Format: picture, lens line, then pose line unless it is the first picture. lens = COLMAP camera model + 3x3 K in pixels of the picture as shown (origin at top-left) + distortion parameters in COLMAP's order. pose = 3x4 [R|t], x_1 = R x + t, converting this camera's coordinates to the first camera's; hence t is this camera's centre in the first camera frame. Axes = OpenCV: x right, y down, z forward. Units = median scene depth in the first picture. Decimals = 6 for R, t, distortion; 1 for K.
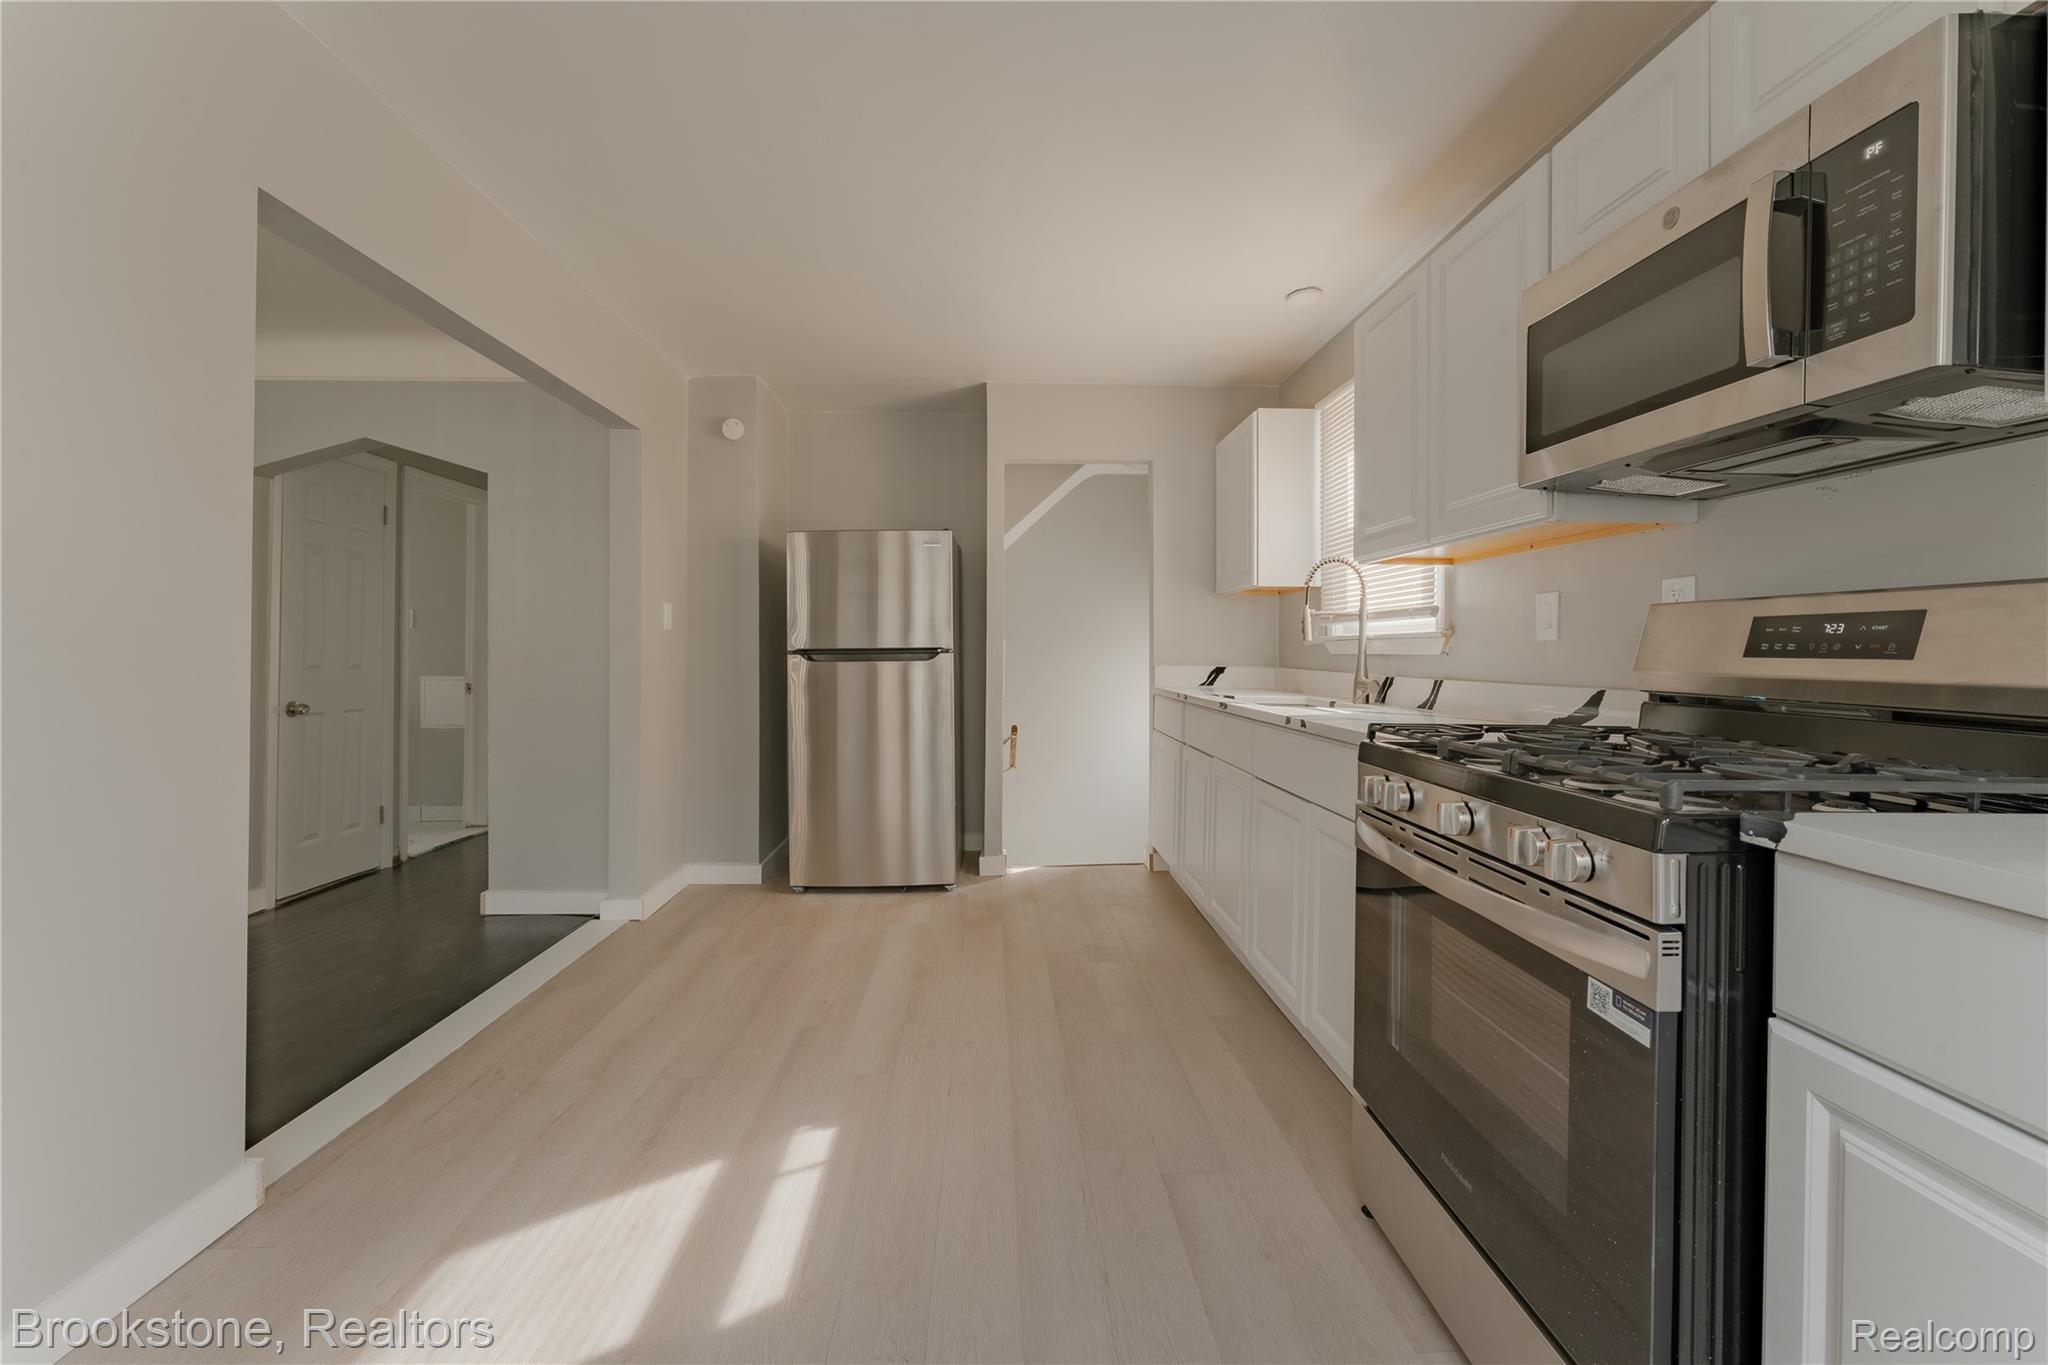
lens RADIAL K [[844.2, 0, 1018.0], [0, 844.2, 649.3], [0, 0, 1]] dist [-0.000198, -0.000203]
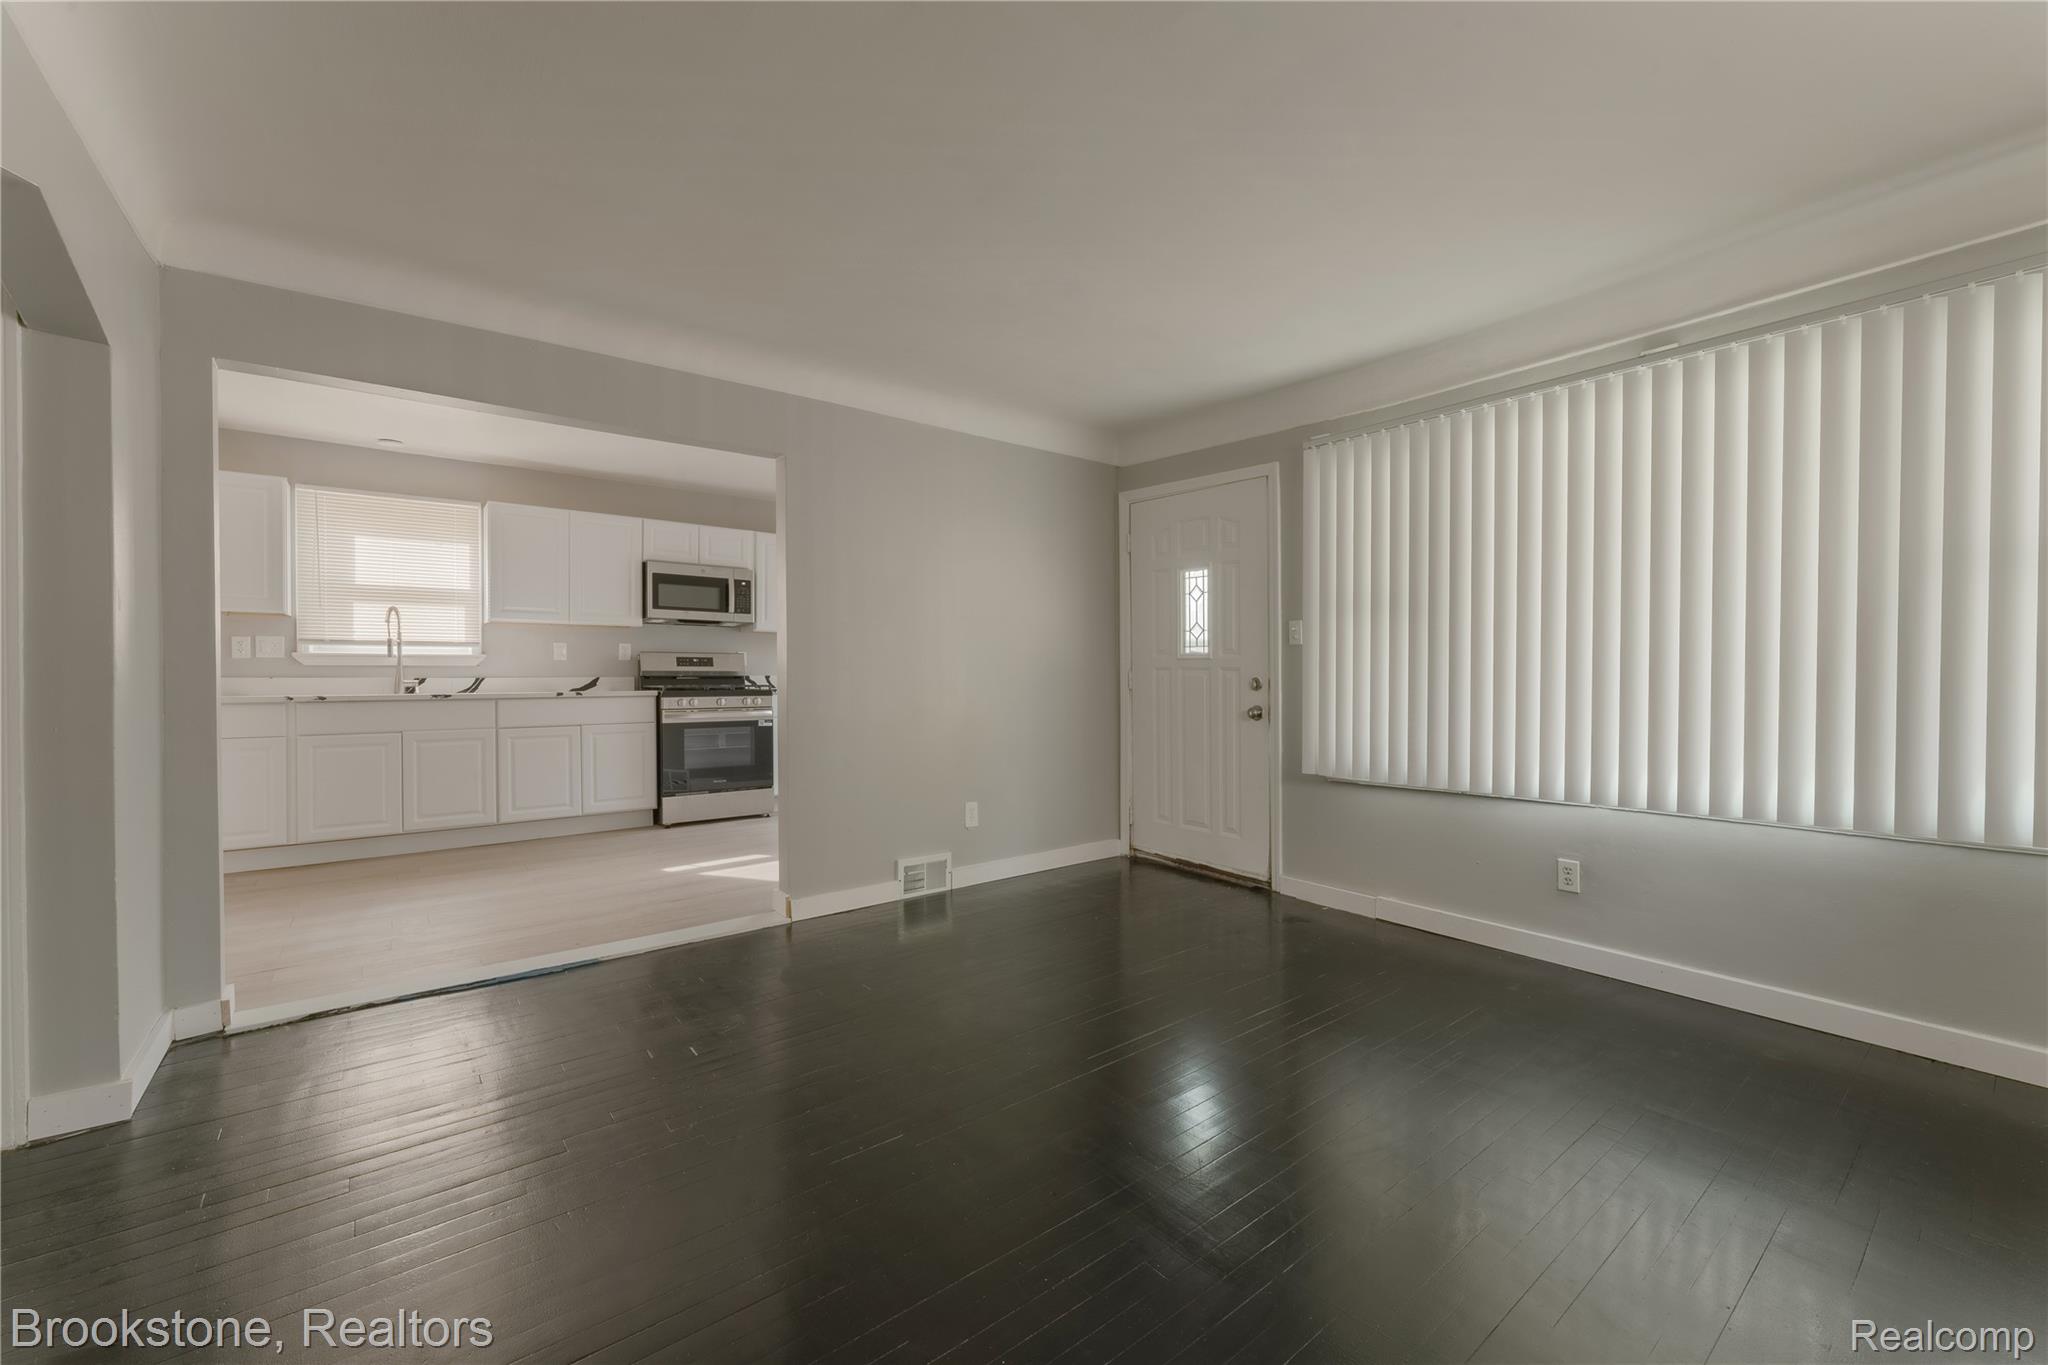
lens RADIAL K [[823.9, 0, 1015.7], [0, 823.9, 681.5], [0, 0, 1]] dist [0.000292, -0.000426]
pose [[-0.590329, -0.017250, 0.806978, -2.718916], [-0.005403, 0.999834, 0.017420, 0.003674], [-0.807144, 0.005923, -0.590324, 1.606727]]
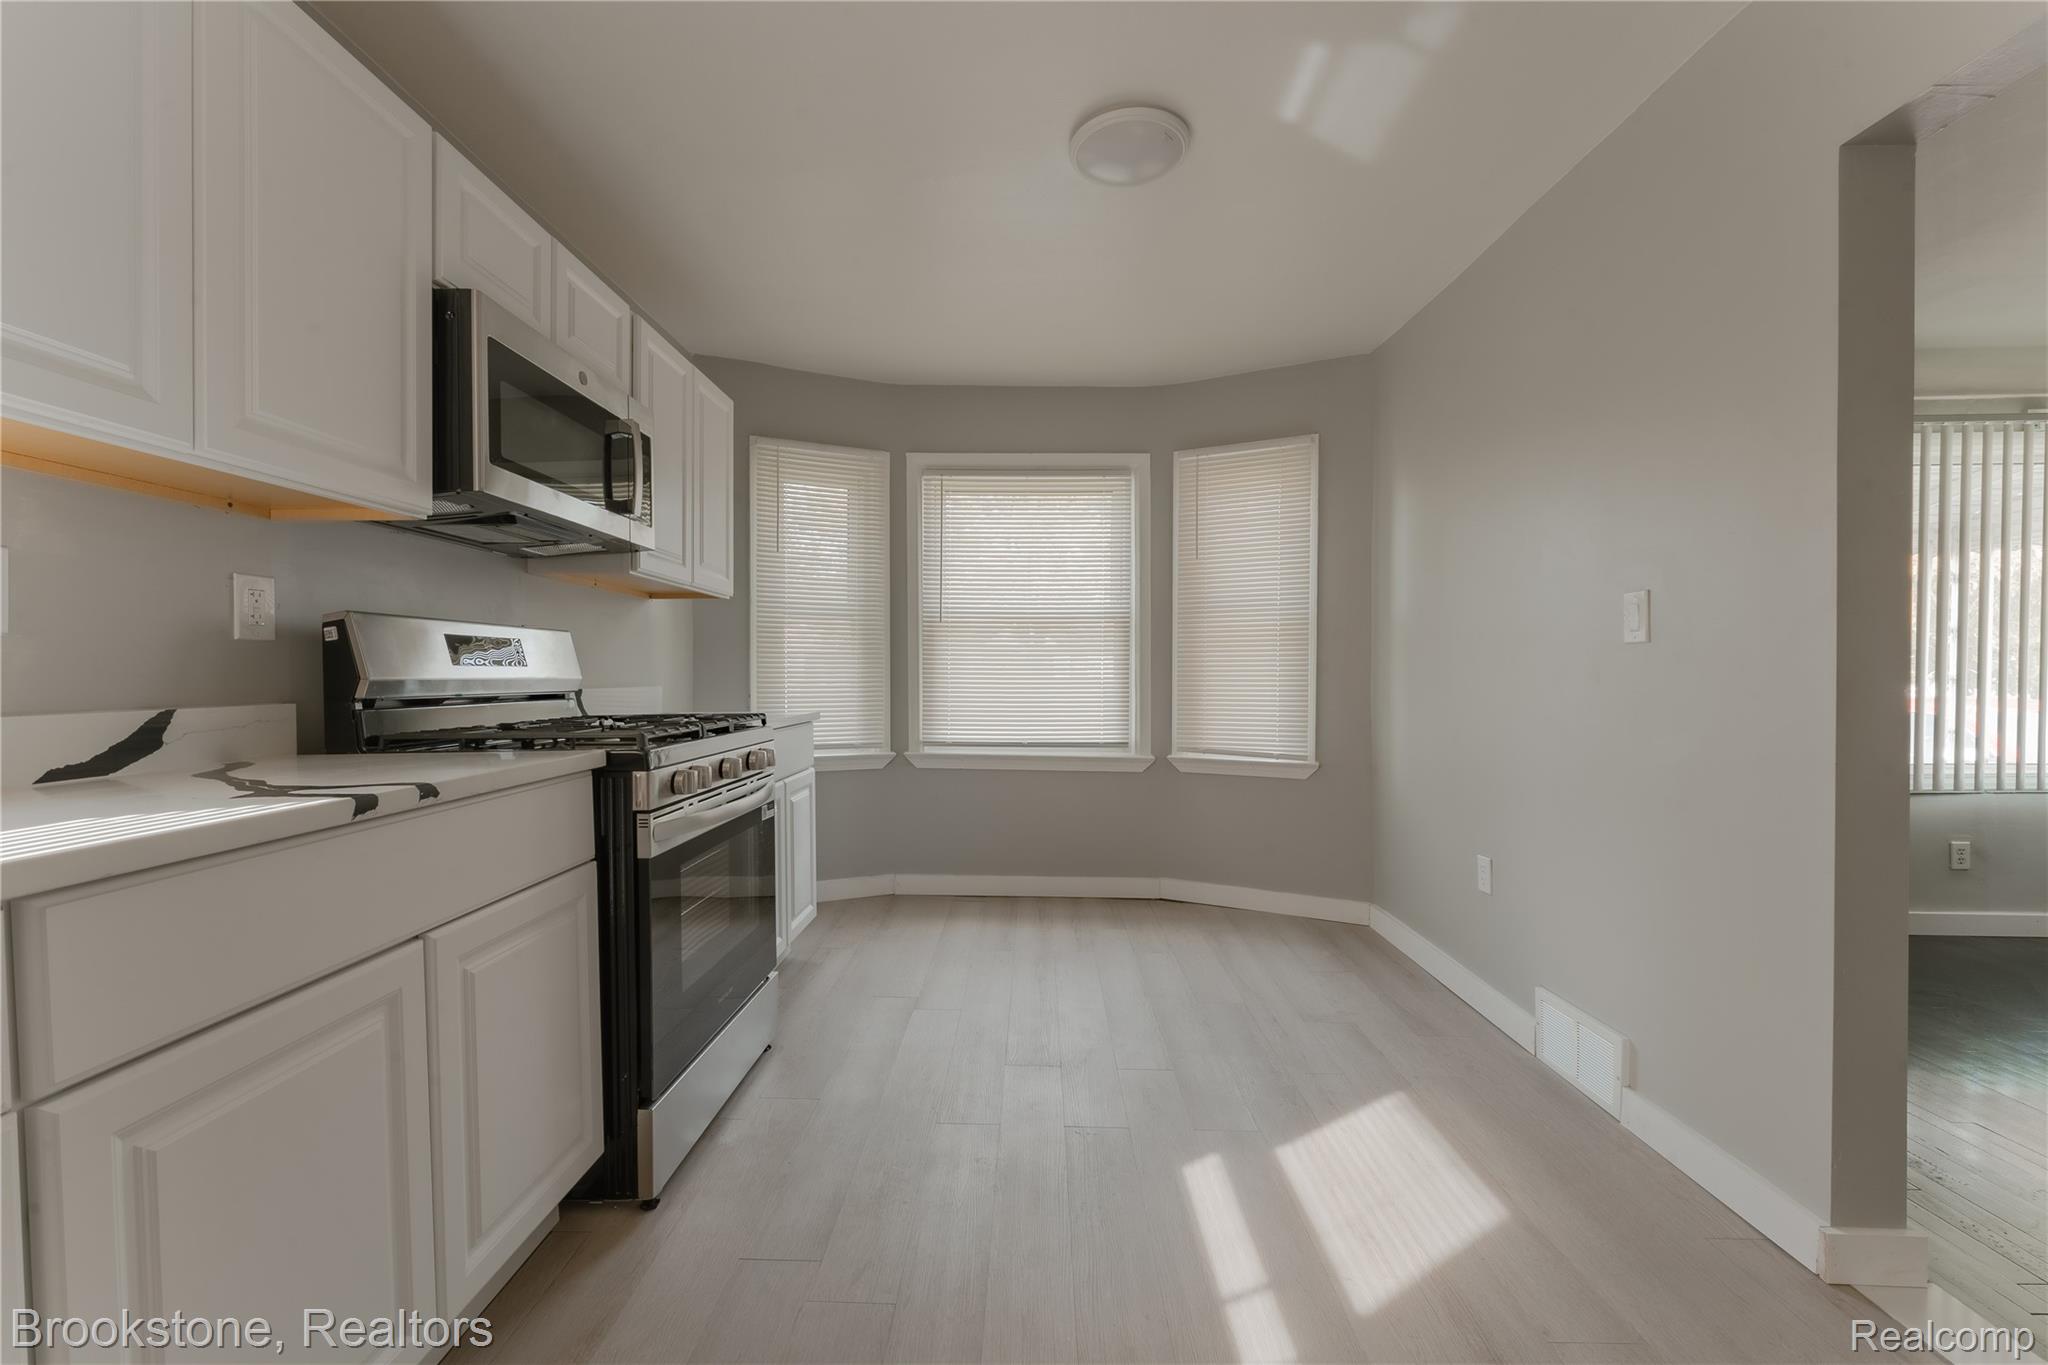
lens RADIAL K [[823.9, 0, 1015.7], [0, 823.9, 681.5], [0, 0, 1]] dist [0.000292, -0.000426]
pose [[-0.997766, -0.005908, 0.066544, -0.079738], [-0.005188, 0.999926, 0.010993, 0.012872], [-0.066604, 0.010623, -0.997723, 1.724824]]
